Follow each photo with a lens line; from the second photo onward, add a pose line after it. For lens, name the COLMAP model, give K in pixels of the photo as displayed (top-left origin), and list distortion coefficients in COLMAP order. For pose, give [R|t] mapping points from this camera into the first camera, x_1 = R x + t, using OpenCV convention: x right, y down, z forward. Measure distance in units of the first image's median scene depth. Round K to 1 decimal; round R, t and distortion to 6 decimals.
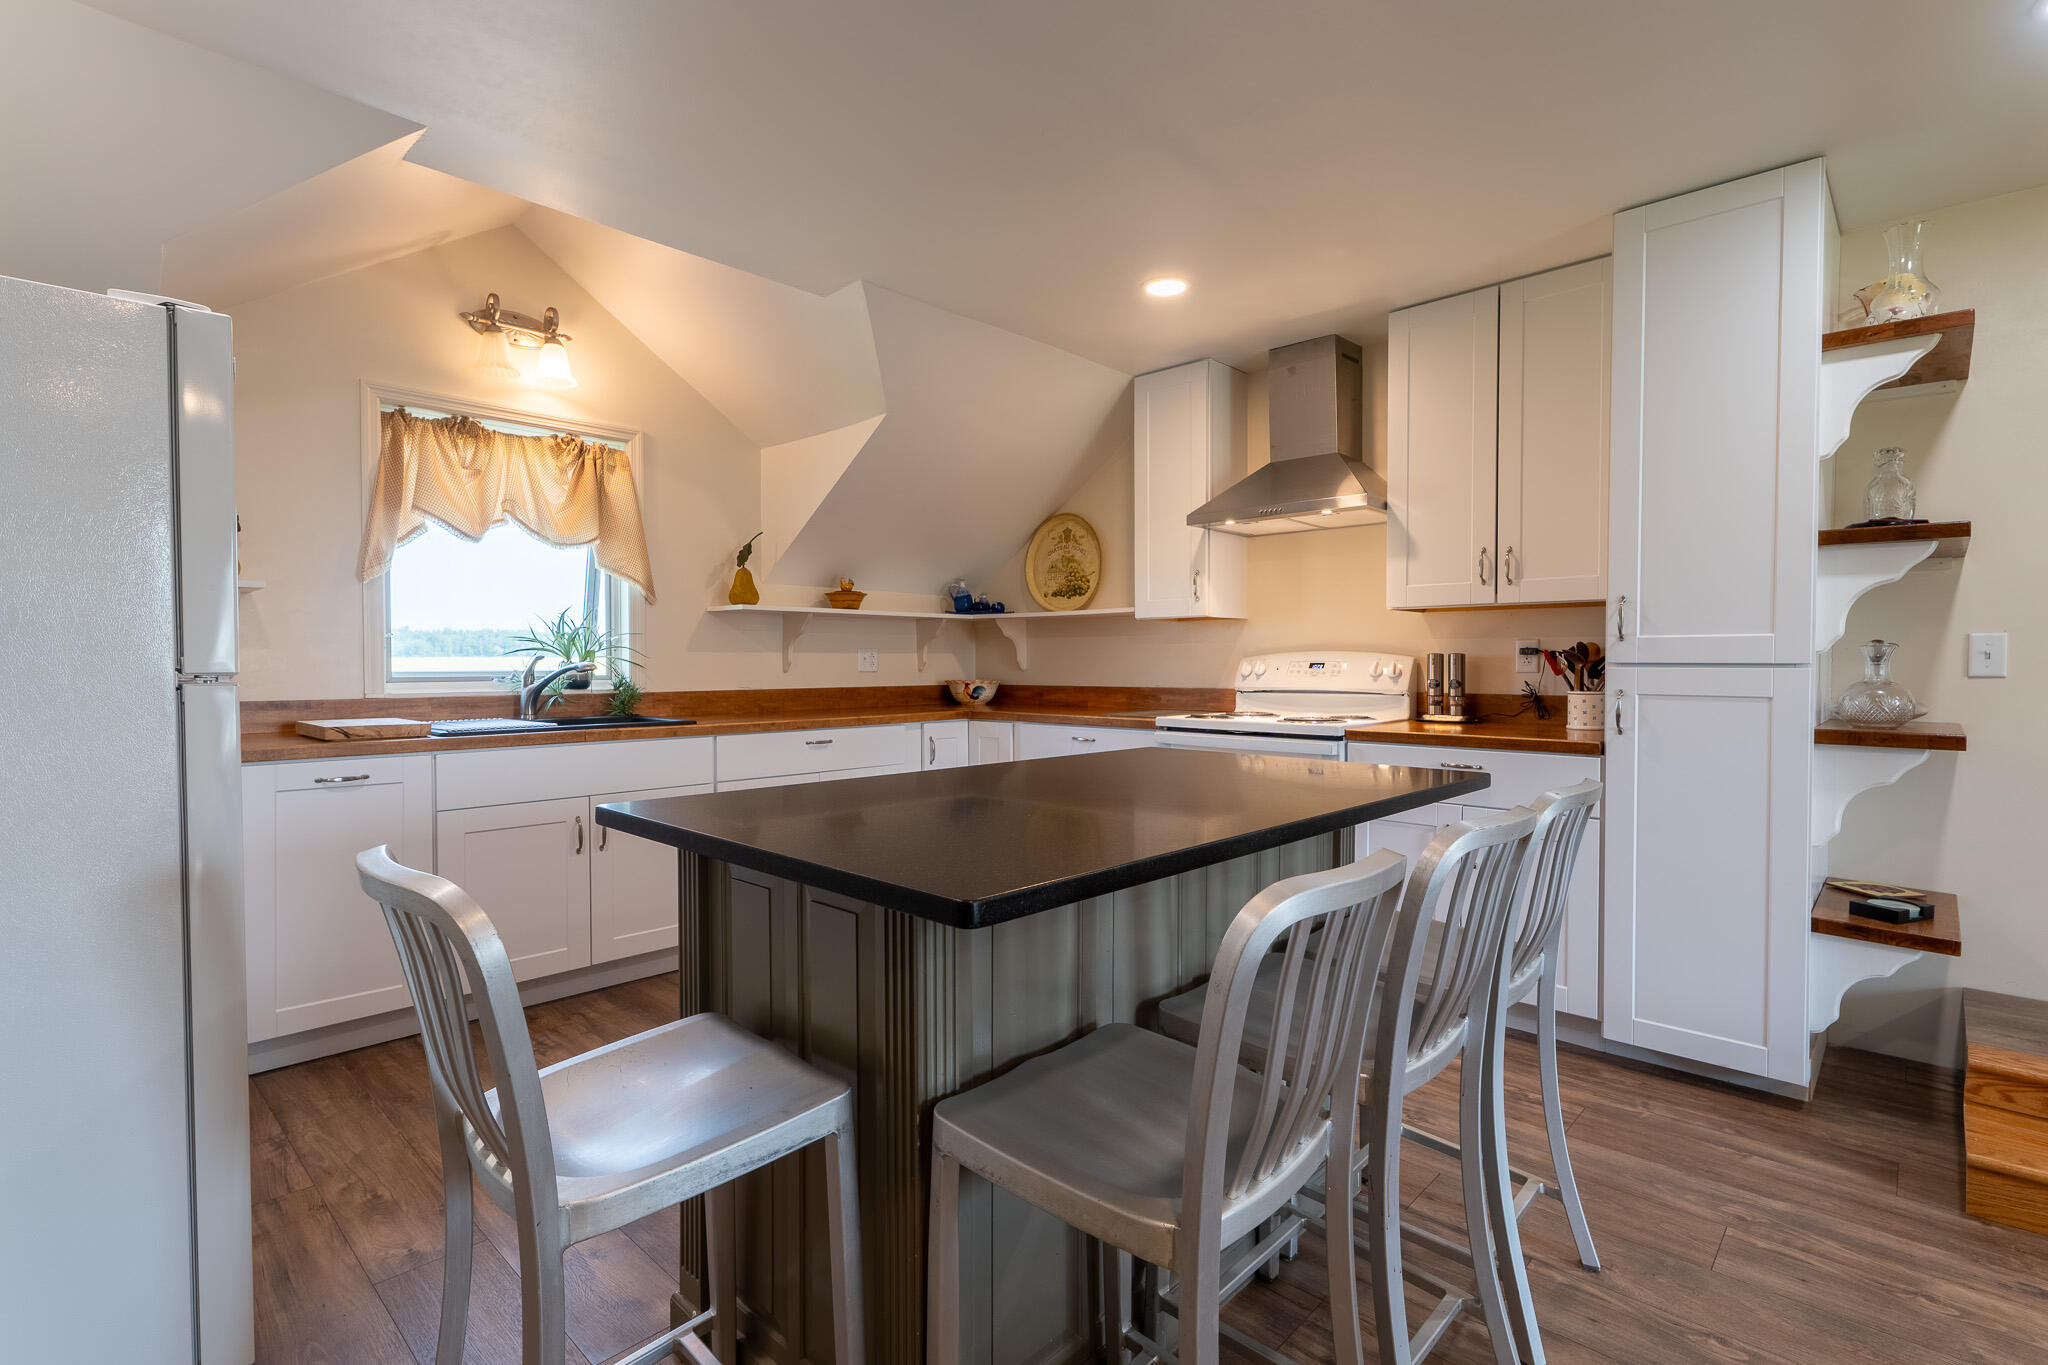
lens RADIAL K [[958.8, 0, 1024.1], [0, 958.8, 677.9], [0, 0, 1]] dist [0.004986, -0.000618]
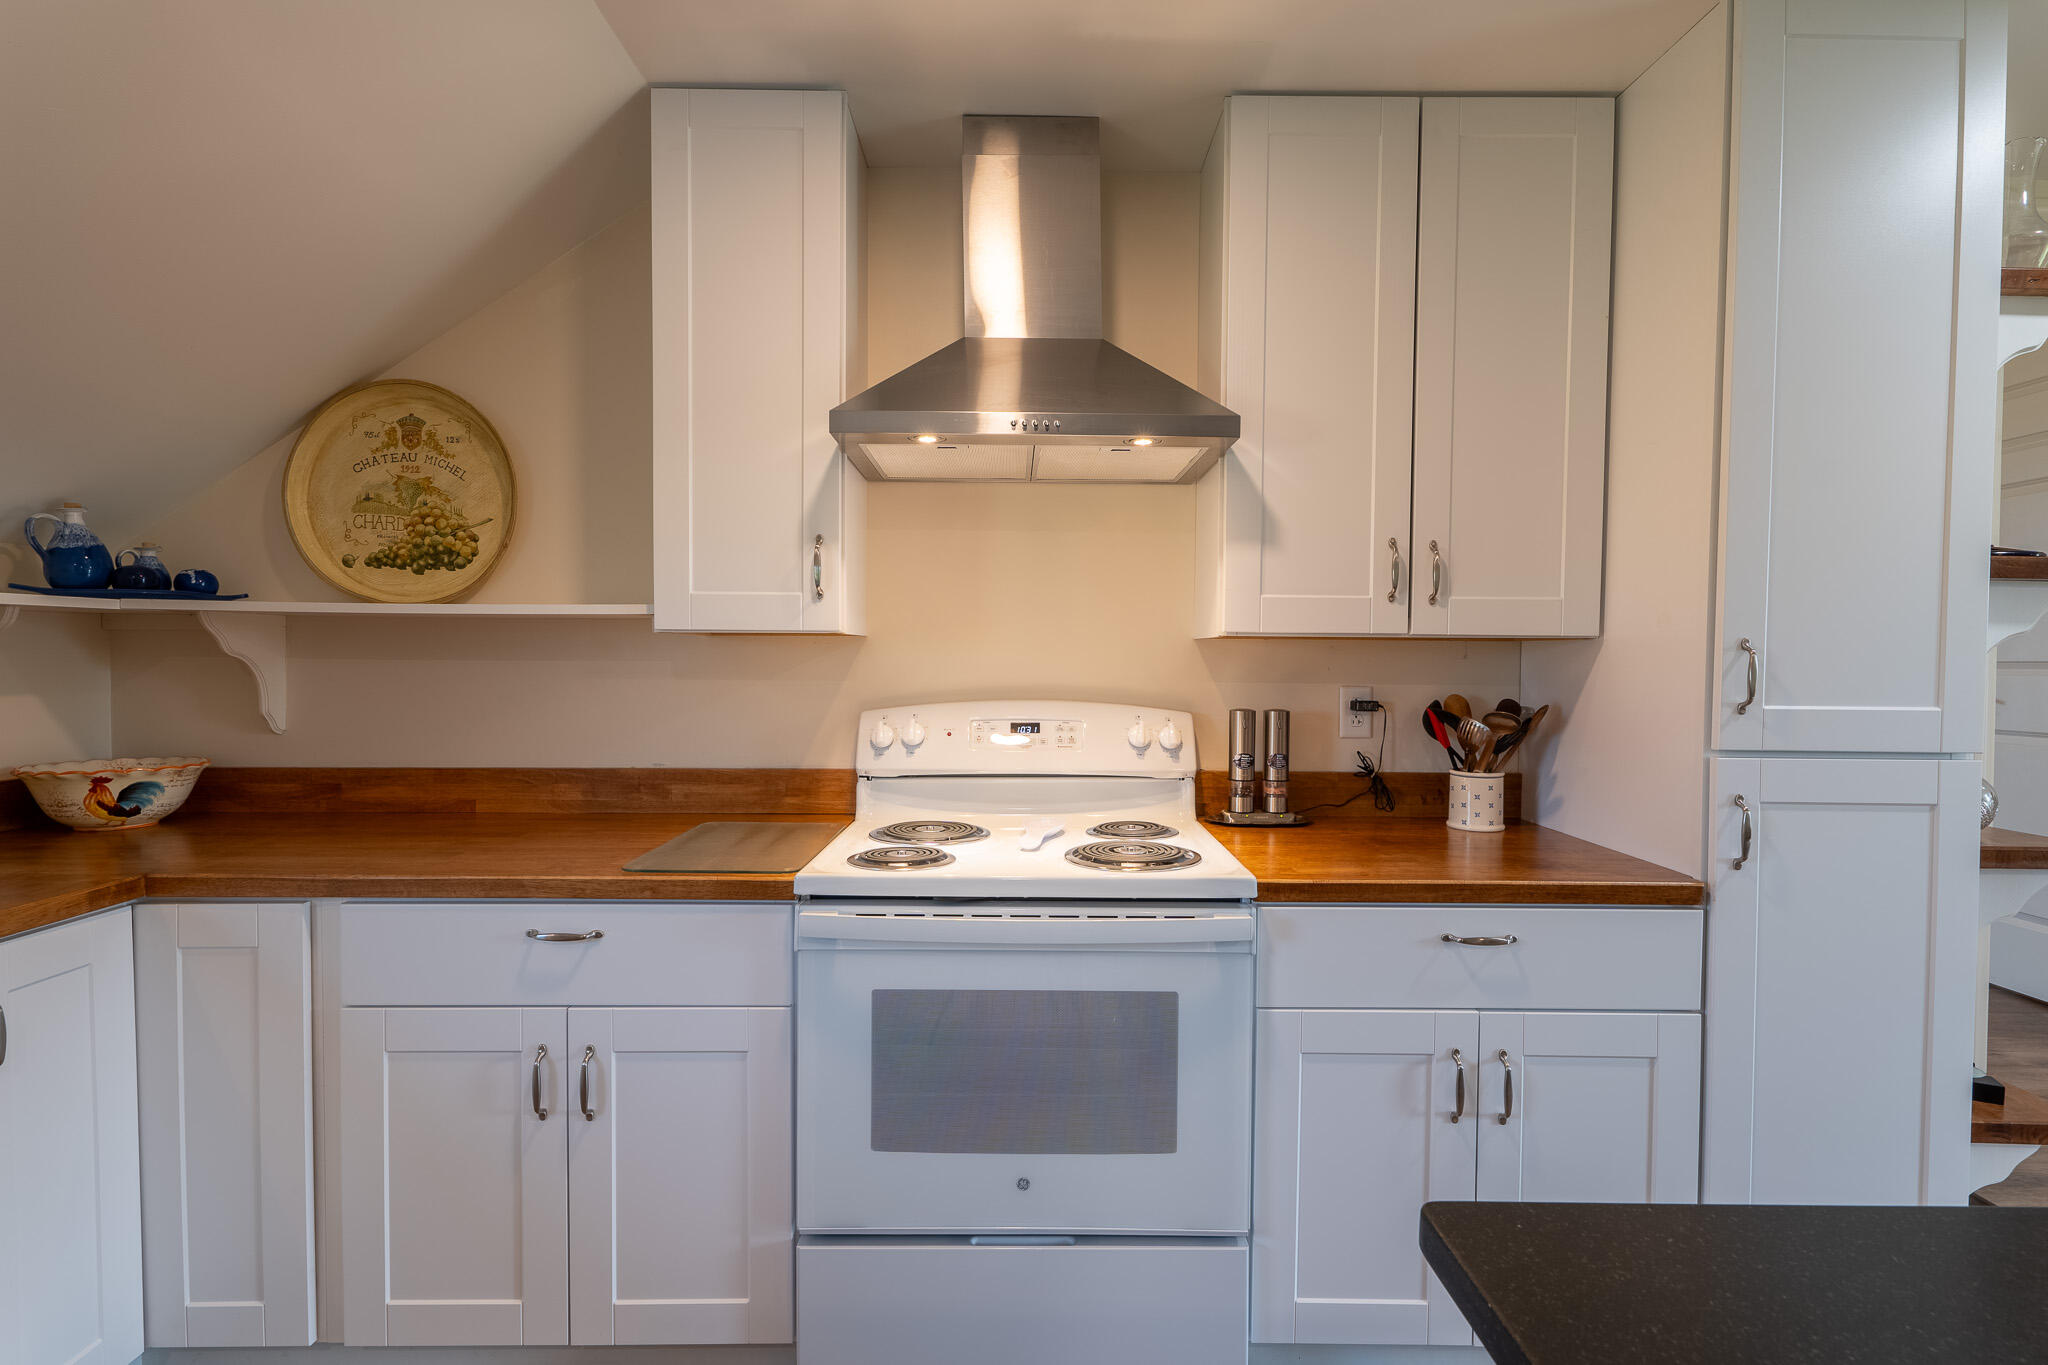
lens RADIAL K [[958.8, 0, 1022.8], [0, 958.8, 683.5], [0, 0, 1]] dist [0.004986, -0.000618]
pose [[0.717118, -0.011931, 0.696850, -0.079348], [0.003903, 0.999907, 0.013102, -0.045178], [-0.696941, -0.006676, 0.717097, 0.598503]]
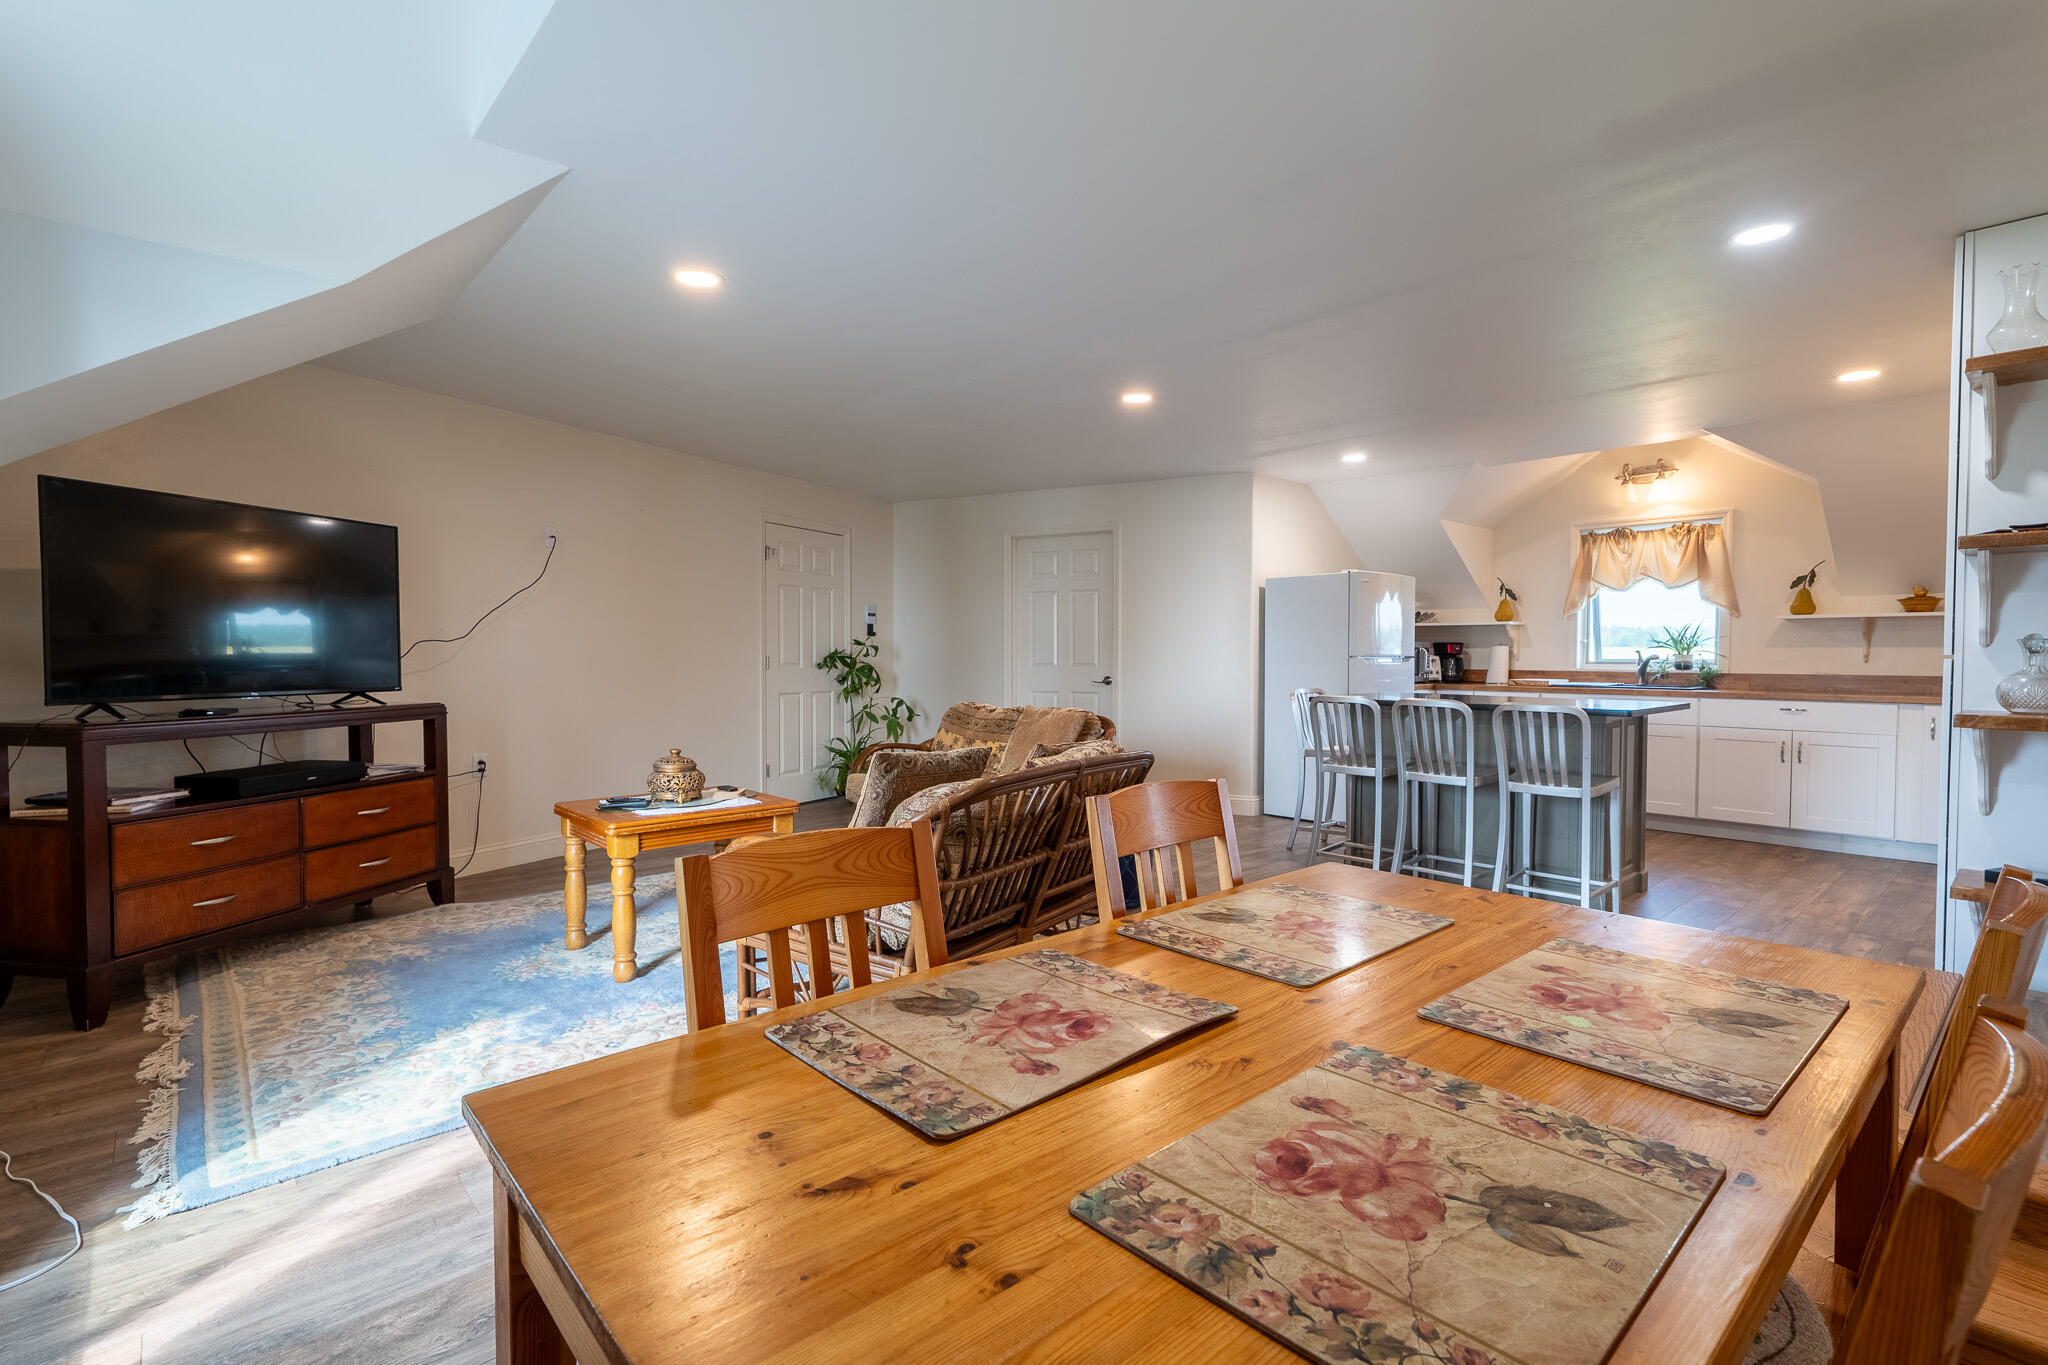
lens RADIAL K [[958.8, 0, 1017.9], [0, 958.8, 681.8], [0, 0, 1]] dist [0.004986, -0.000618]
pose [[-0.074424, 0.028189, -0.996828, 1.307044], [-0.021176, 0.999330, 0.029841, 0.006353], [0.997002, 0.023330, -0.073777, -0.060939]]
